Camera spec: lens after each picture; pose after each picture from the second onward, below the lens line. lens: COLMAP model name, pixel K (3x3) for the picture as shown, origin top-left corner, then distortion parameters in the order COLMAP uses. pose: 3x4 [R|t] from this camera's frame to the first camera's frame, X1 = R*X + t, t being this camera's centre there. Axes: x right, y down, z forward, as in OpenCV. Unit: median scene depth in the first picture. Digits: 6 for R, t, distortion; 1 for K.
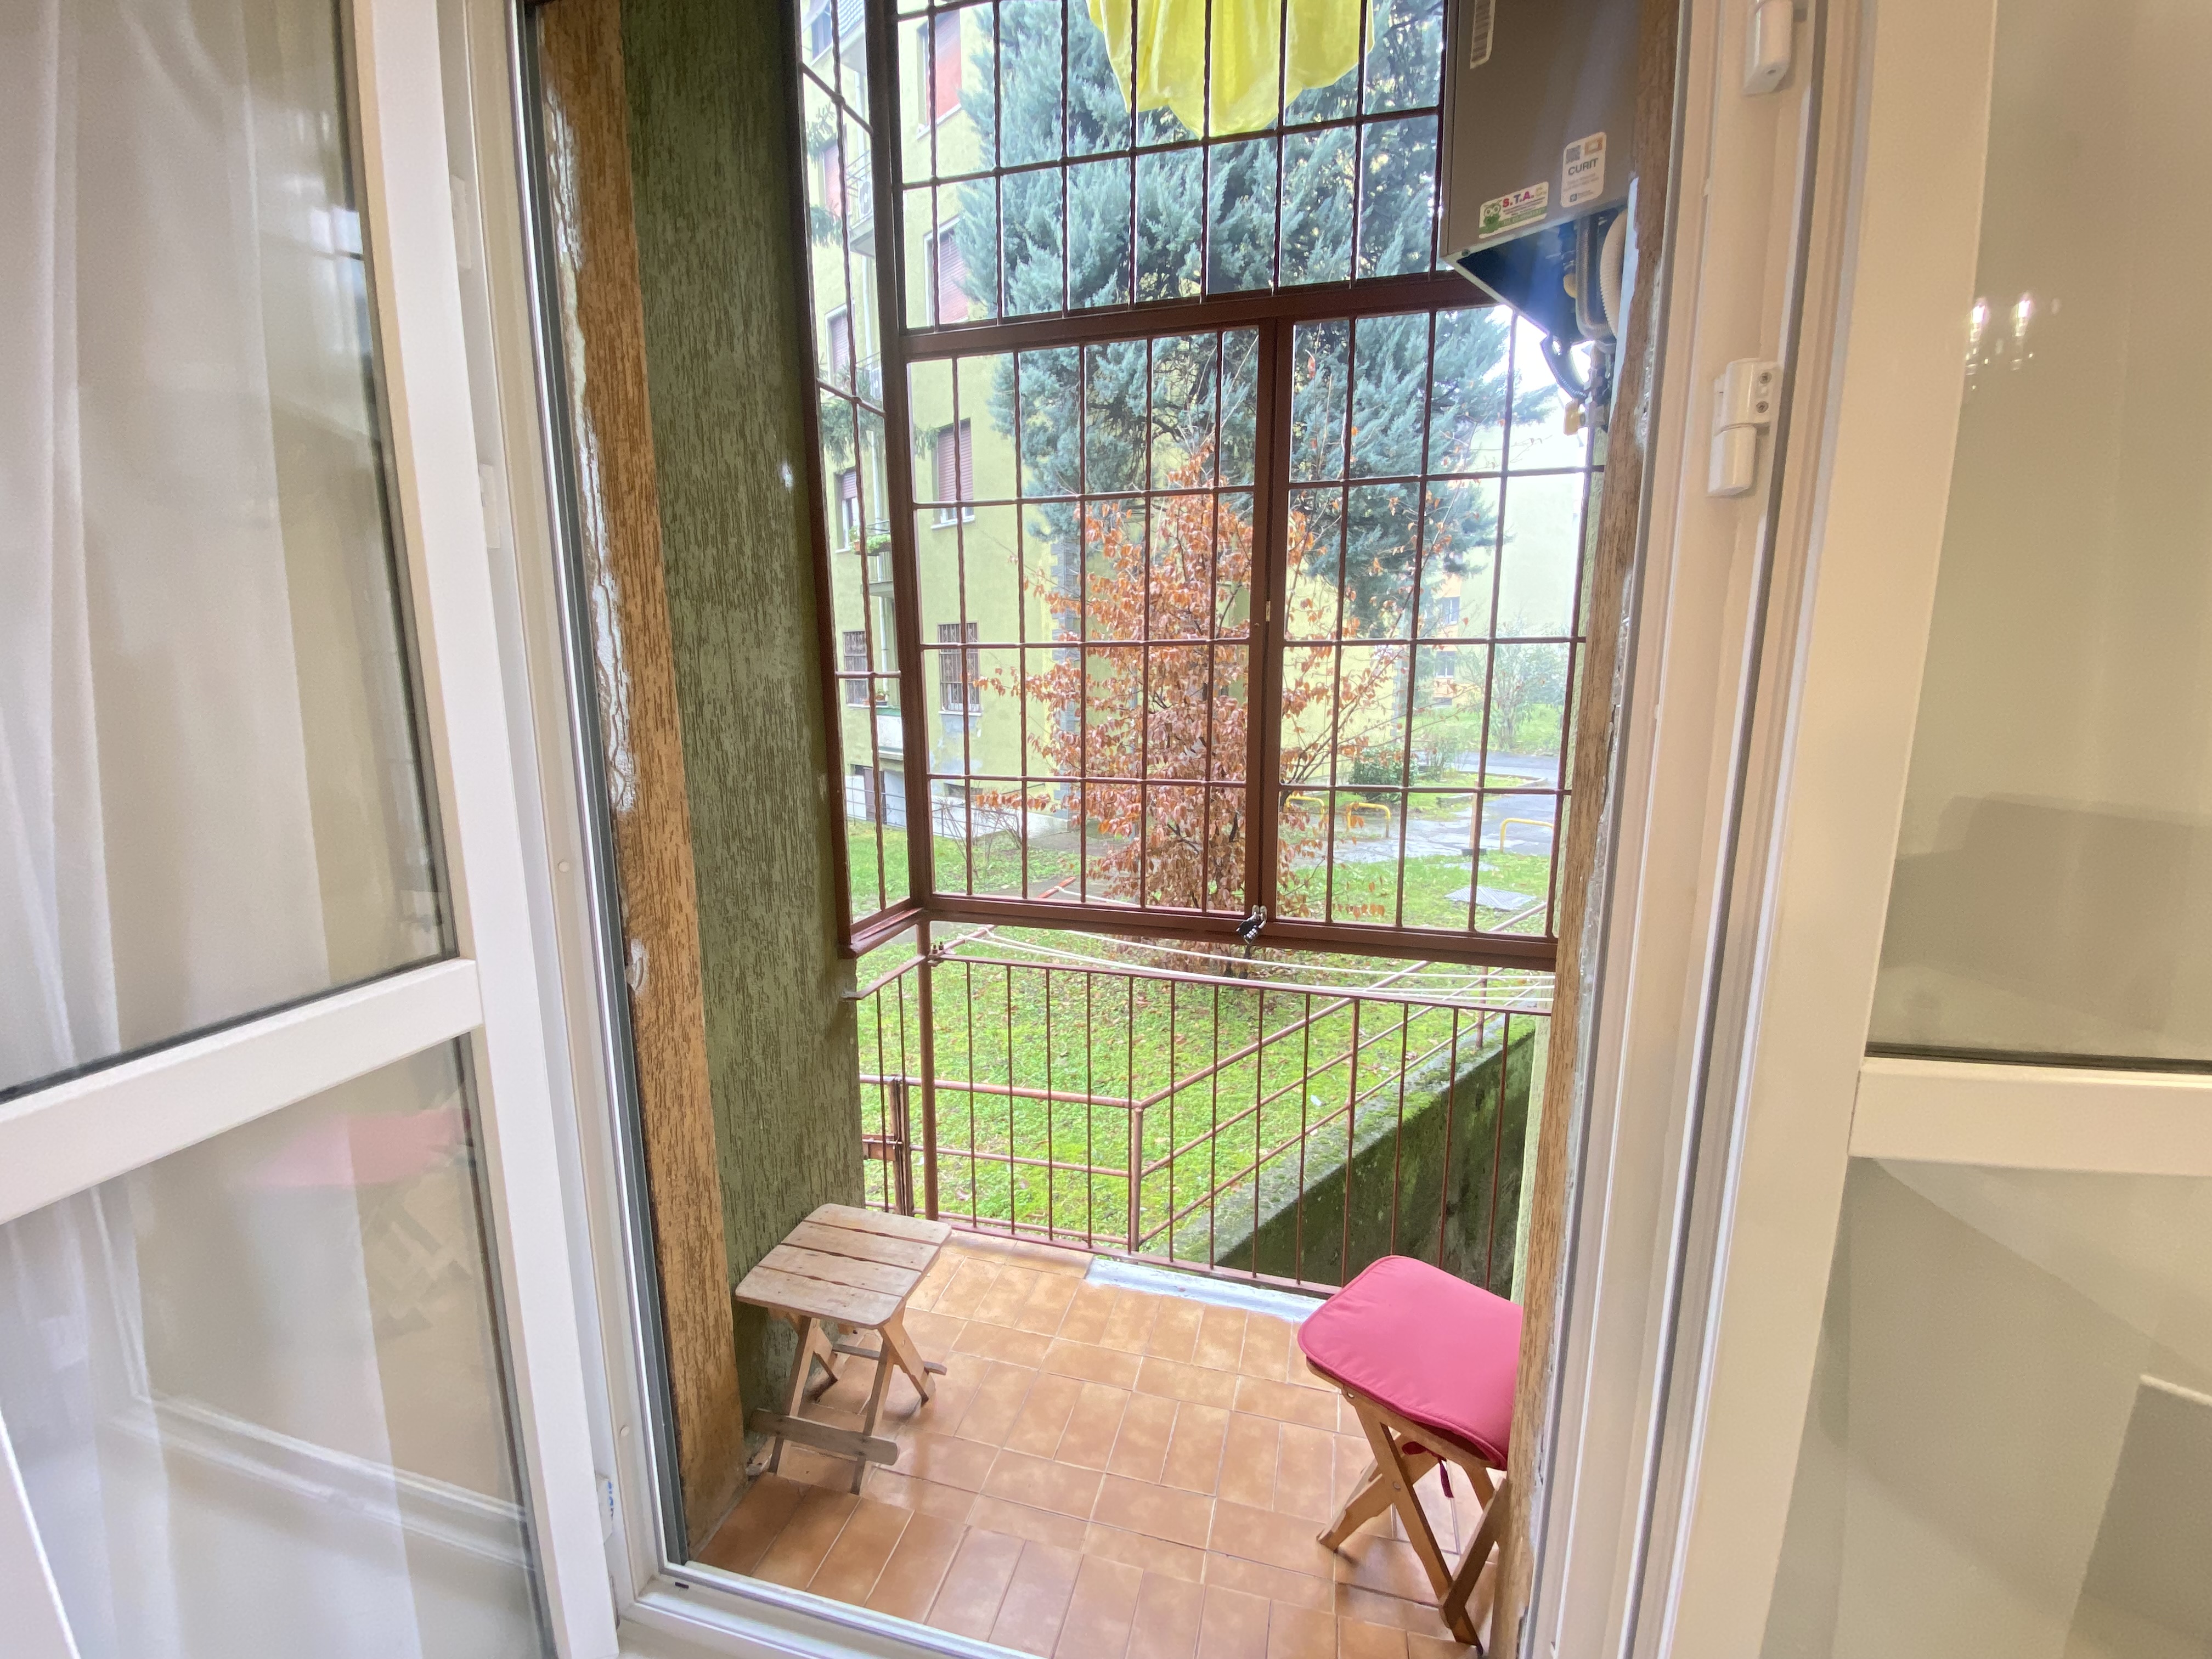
lens RADIAL K [[895.0, 0, 1103.7], [0, 895.0, 828.0], [0, 0, 1]] dist [0.019894, -0.019896]
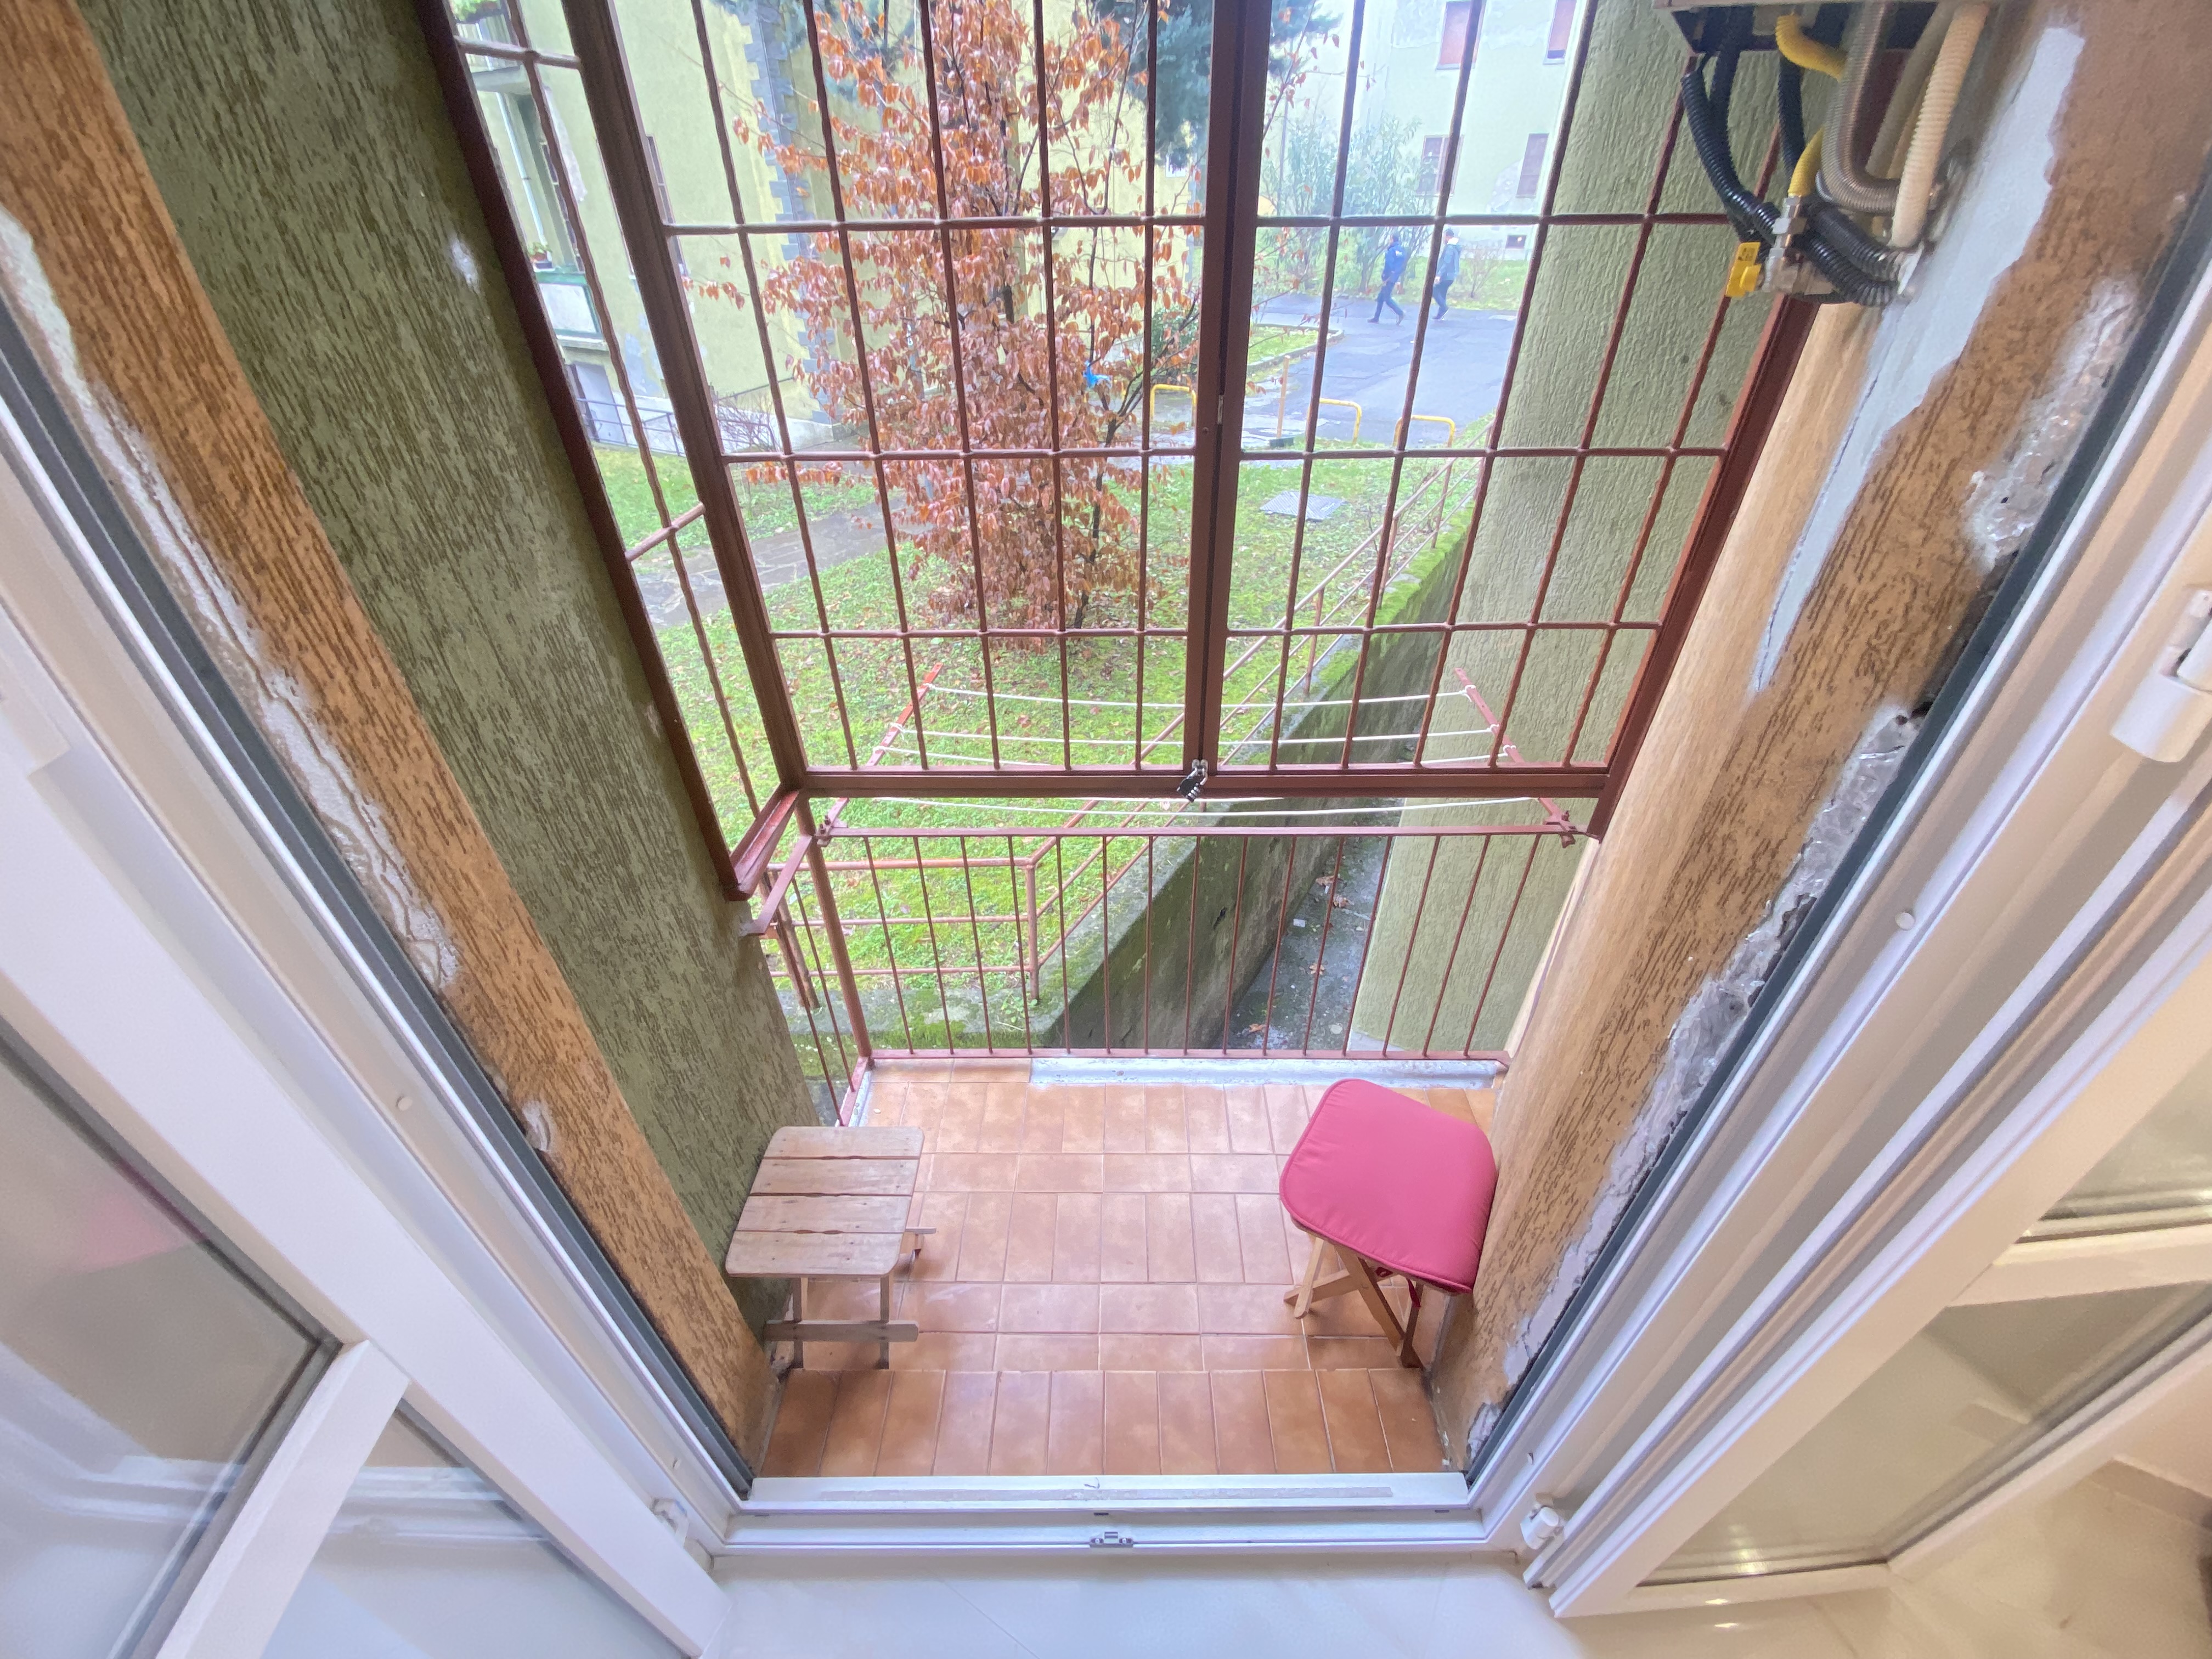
lens RADIAL K [[895.0, 0, 1103.7], [0, 895.0, 828.0], [0, 0, 1]] dist [0.019894, -0.019896]
pose [[0.968899, -0.155238, 0.192706, -0.126005], [0.053816, 0.892299, 0.448226, -0.315557], [-0.241534, -0.423915, 0.872902, 0.252511]]
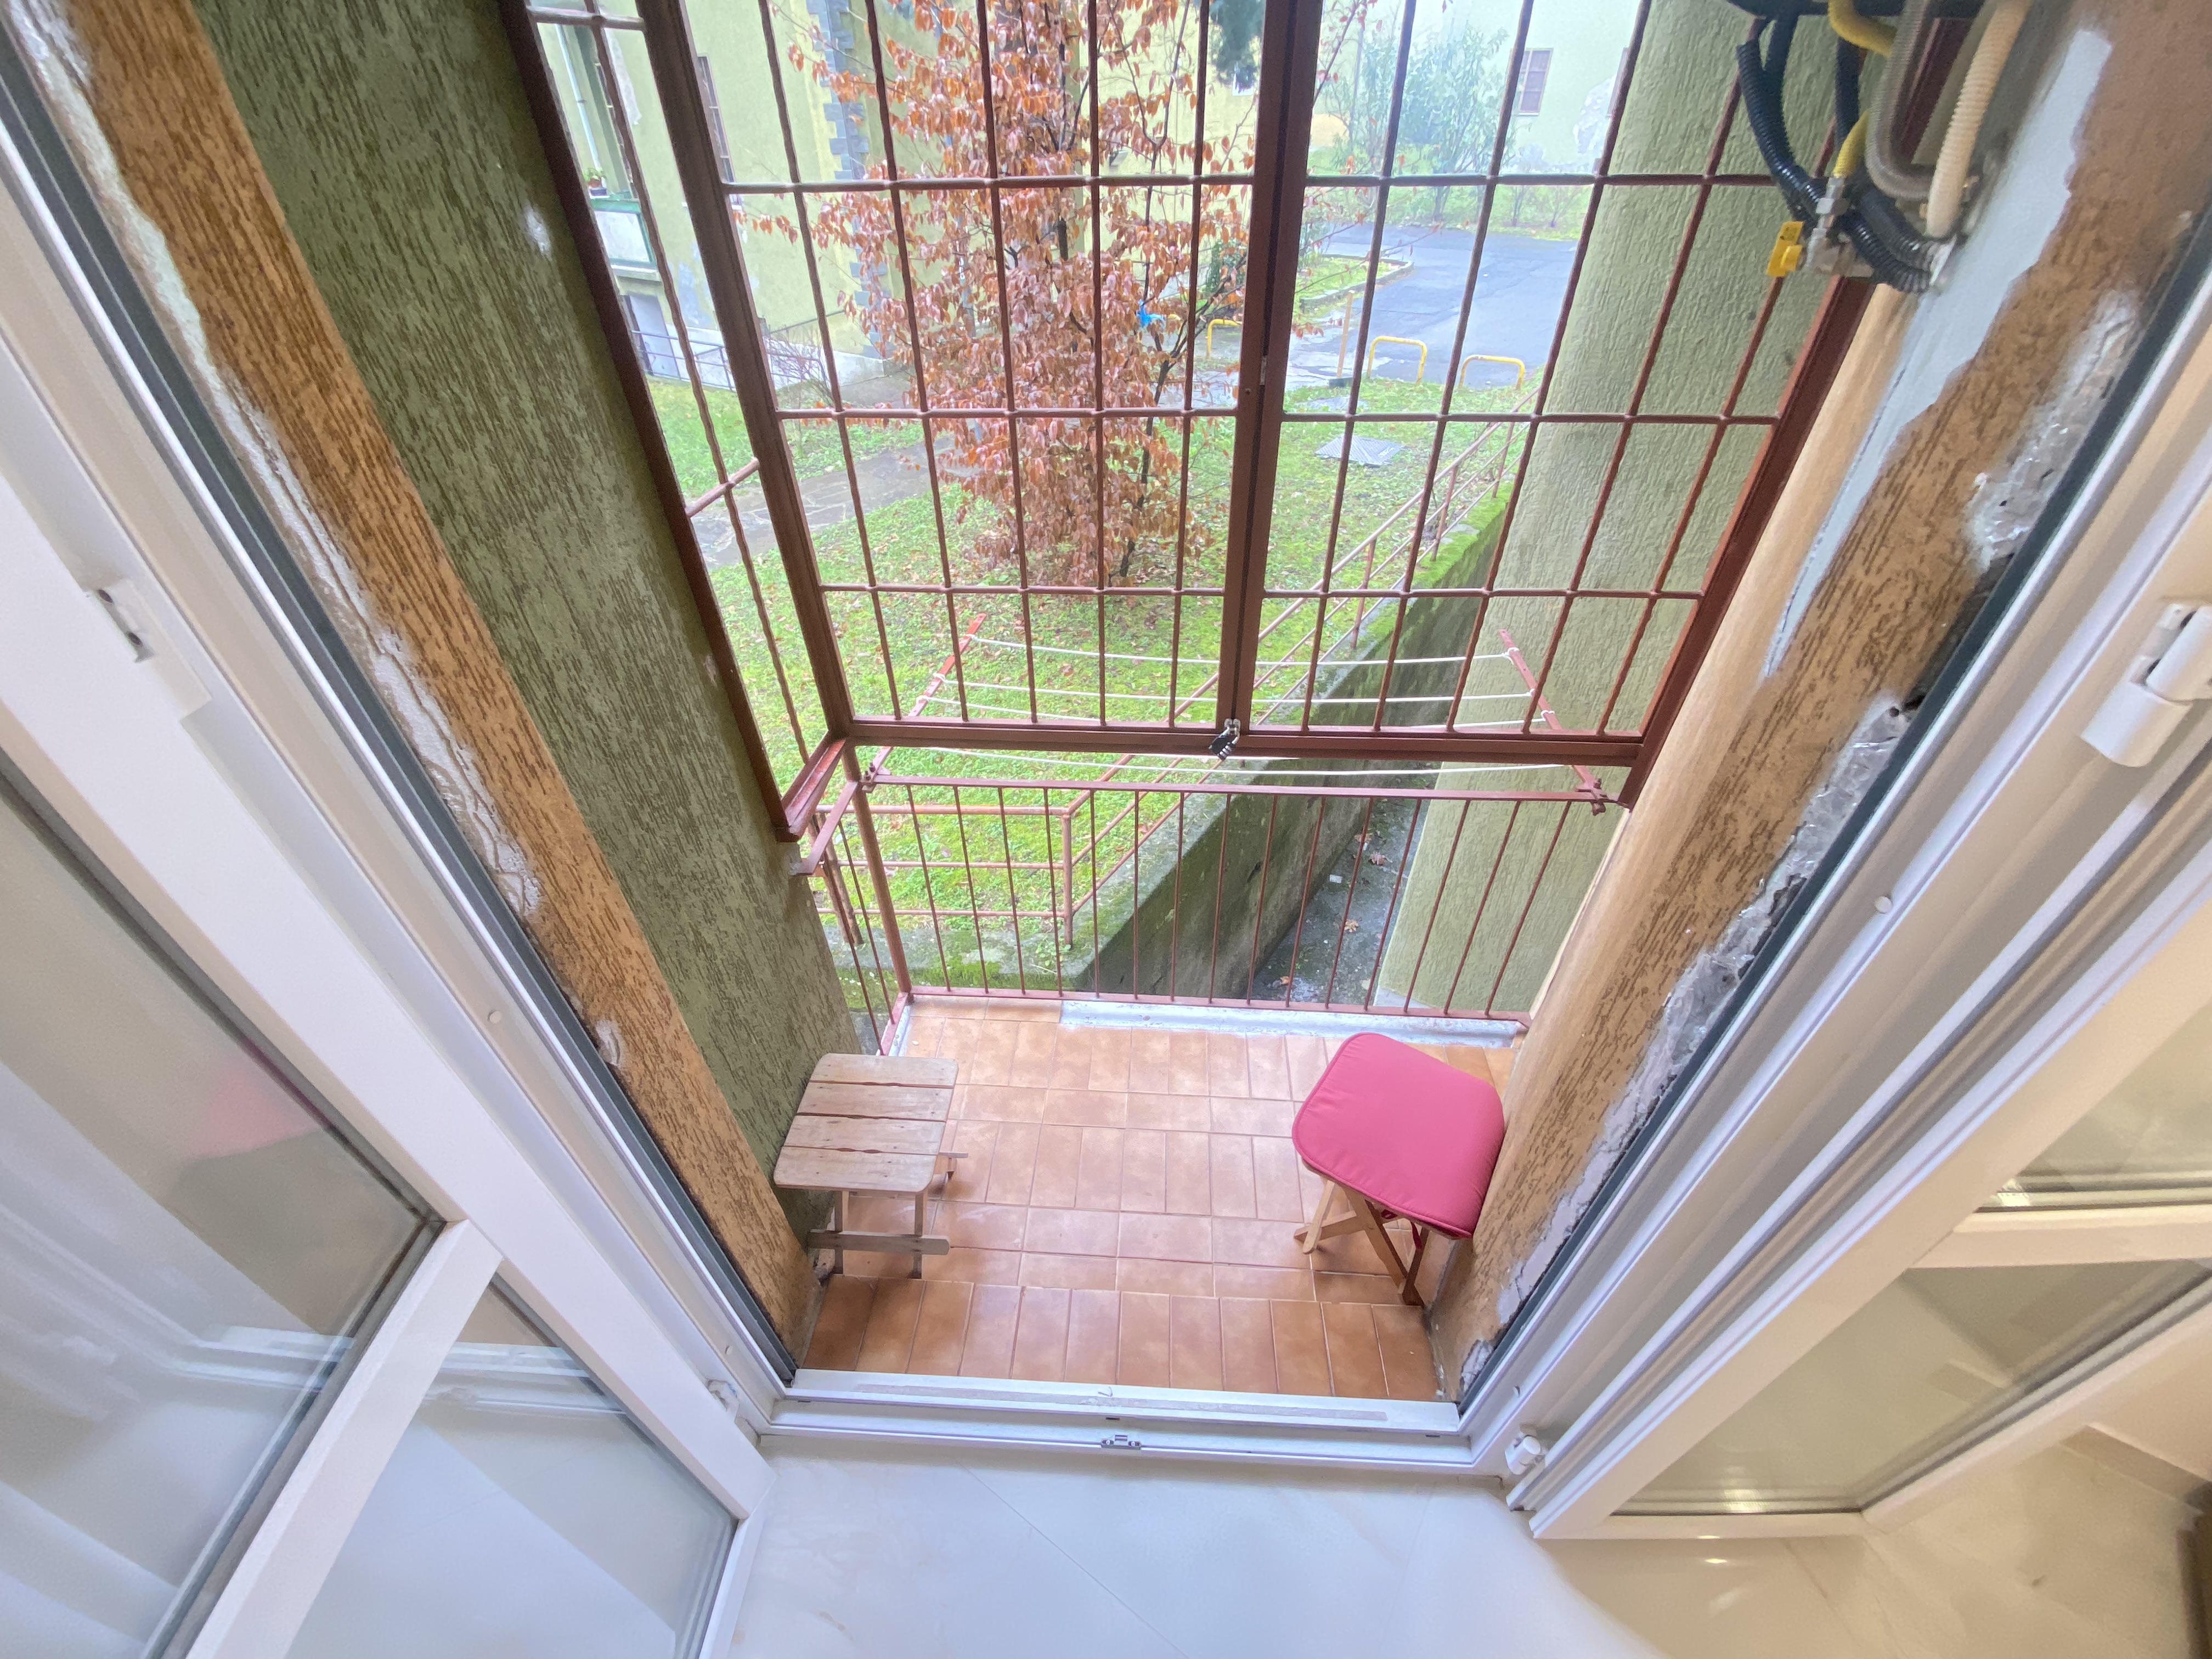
lens RADIAL K [[895.0, 0, 1103.7], [0, 895.0, 828.0], [0, 0, 1]] dist [0.019894, -0.019896]
pose [[0.980995, -0.135059, 0.139309, -0.120392], [0.048630, 0.866199, 0.497327, -0.338528], [-0.187838, -0.481101, 0.856305, 0.222719]]
